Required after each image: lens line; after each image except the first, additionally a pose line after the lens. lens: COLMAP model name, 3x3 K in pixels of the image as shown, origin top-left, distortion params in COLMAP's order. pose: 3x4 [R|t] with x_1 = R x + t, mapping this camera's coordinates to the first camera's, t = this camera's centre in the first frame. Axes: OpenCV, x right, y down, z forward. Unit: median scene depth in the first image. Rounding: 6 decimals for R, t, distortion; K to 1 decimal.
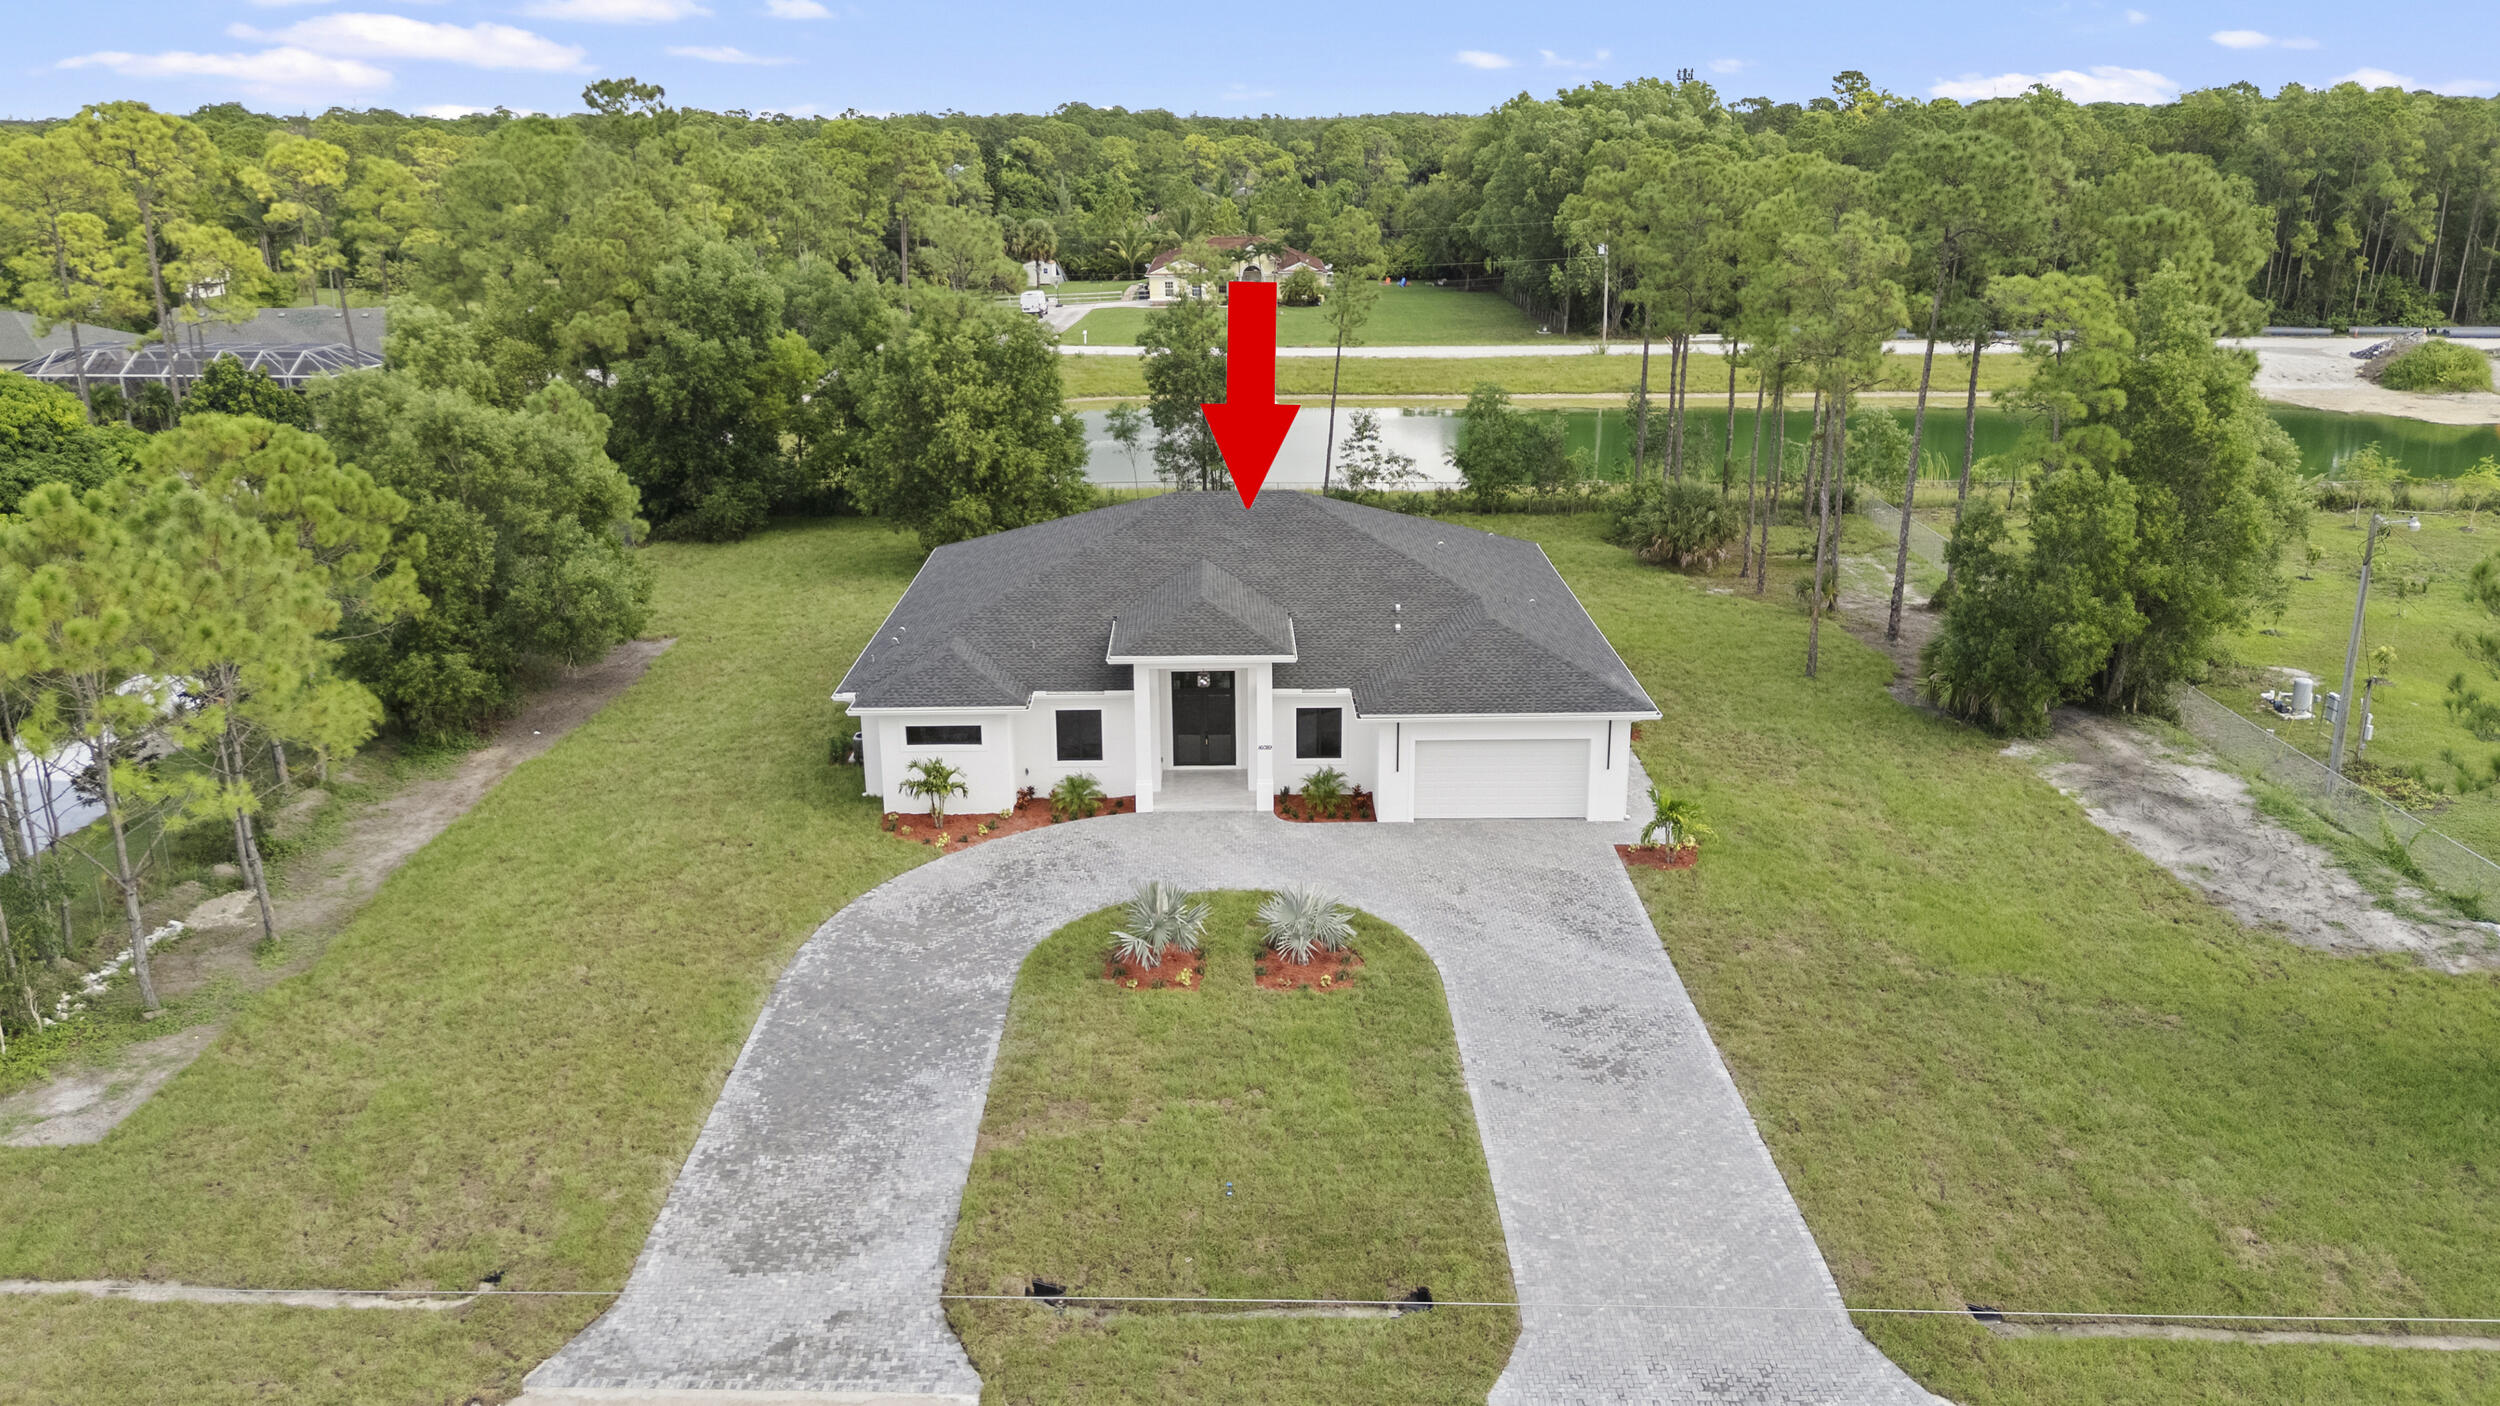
lens RADIAL K [[1847.2, 0, 1249.3], [0, 1847.2, 711.3], [0, 0, 1]] dist [0.046583, -0.028338]
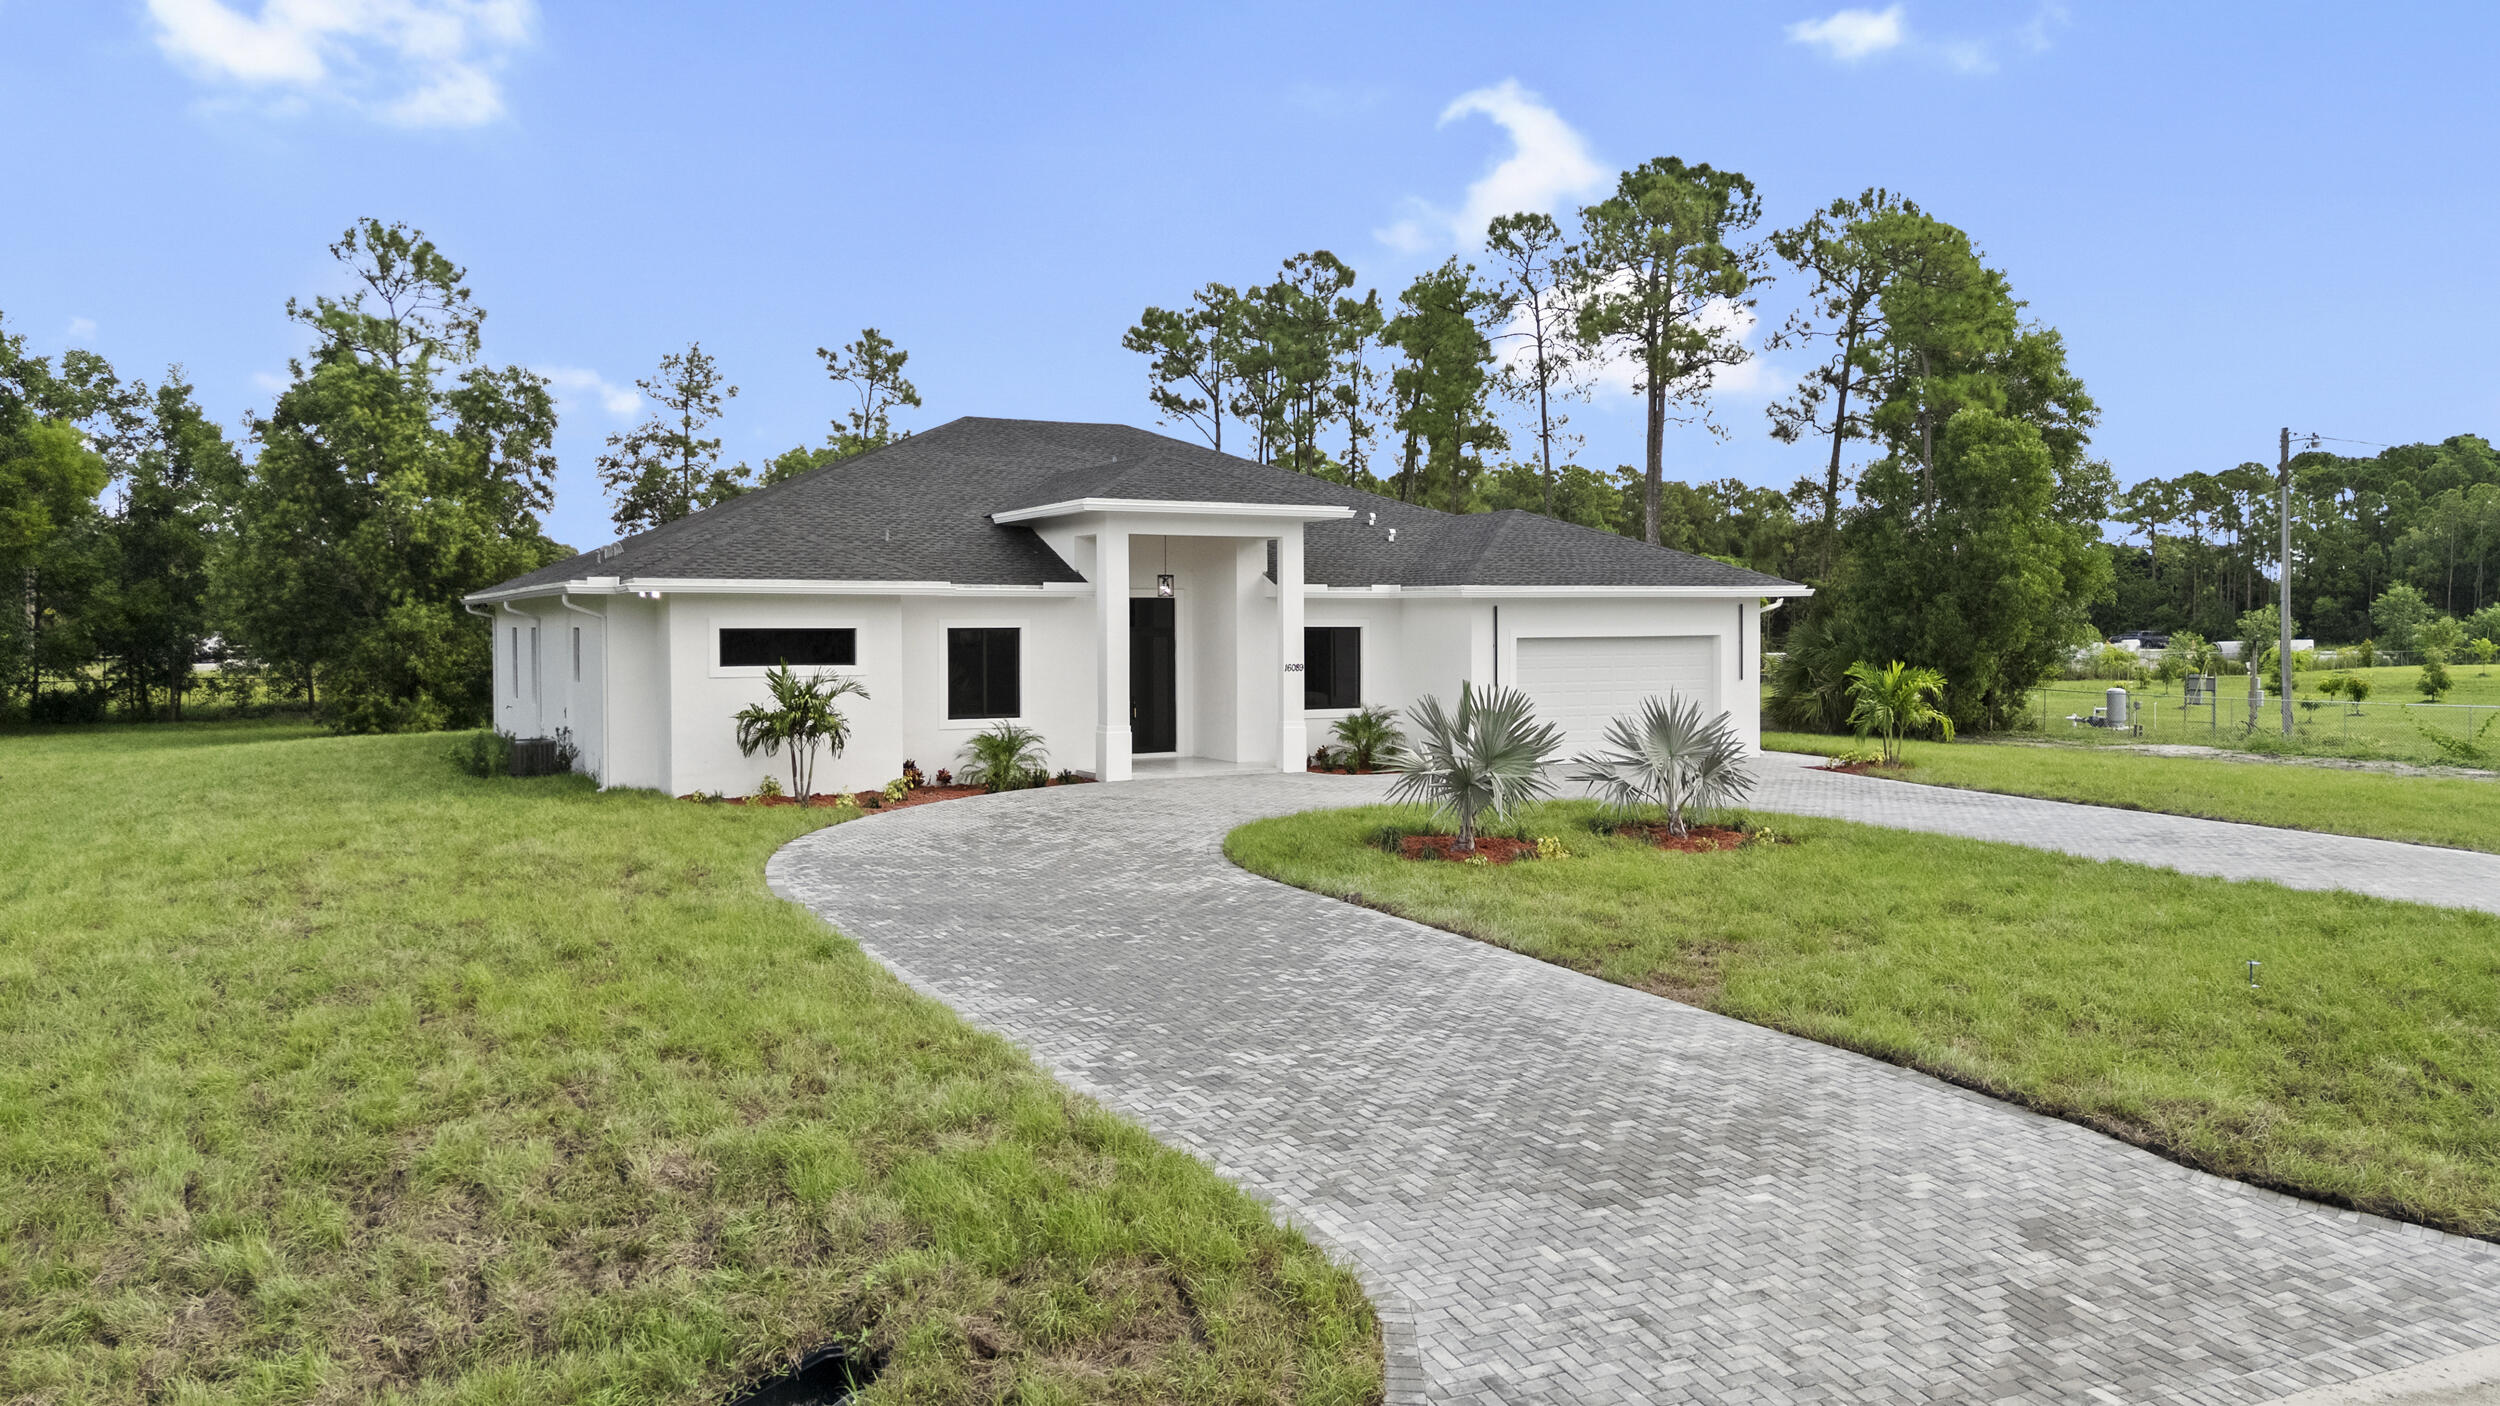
lens RADIAL K [[1847.2, 0, 1255.8], [0, 1847.2, 697.1], [0, 0, 1]] dist [0.046583, -0.028338]
pose [[0.892320, -0.019314, 0.450990, -0.301698], [0.141979, 0.960387, -0.239788, 0.186173], [-0.428494, 0.277998, 0.859715, 0.479028]]
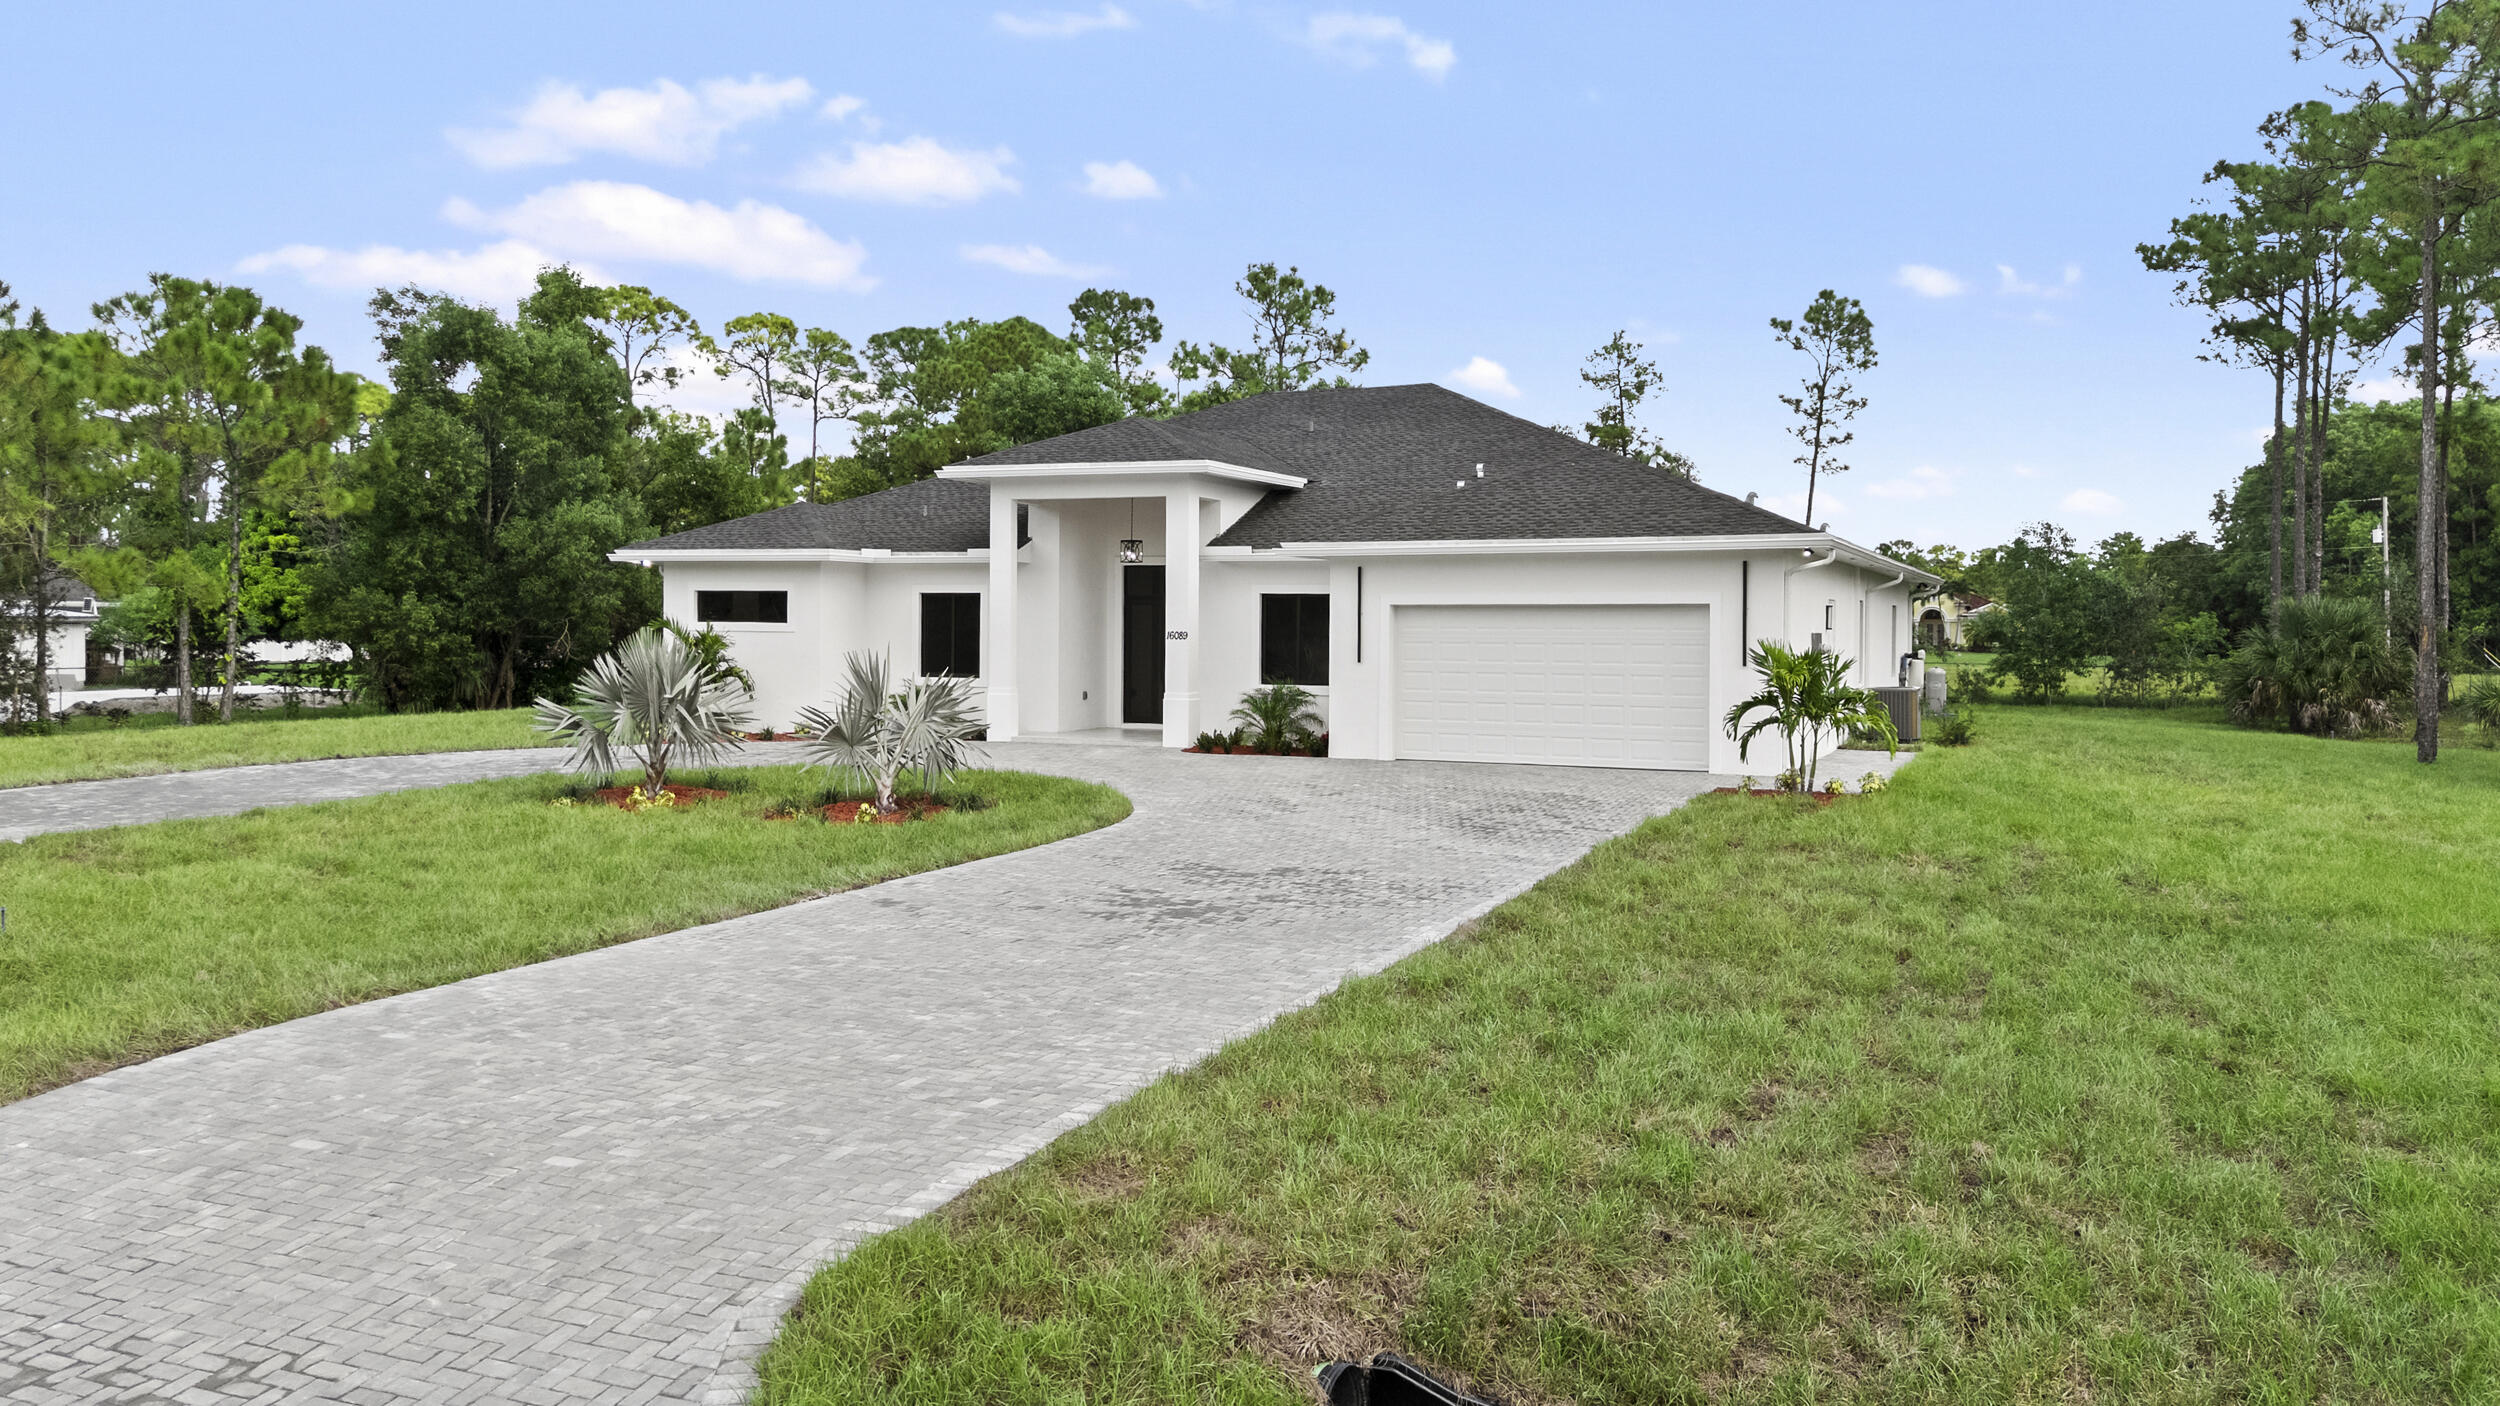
lens RADIAL K [[1847.2, 0, 1241.9], [0, 1847.2, 696.9], [0, 0, 1]] dist [0.046583, -0.028338]
pose [[0.906760, 0.024296, -0.420946, 0.288527], [-0.138272, 0.960266, -0.242428, 0.186376], [0.398330, 0.278029, 0.874090, 0.512033]]
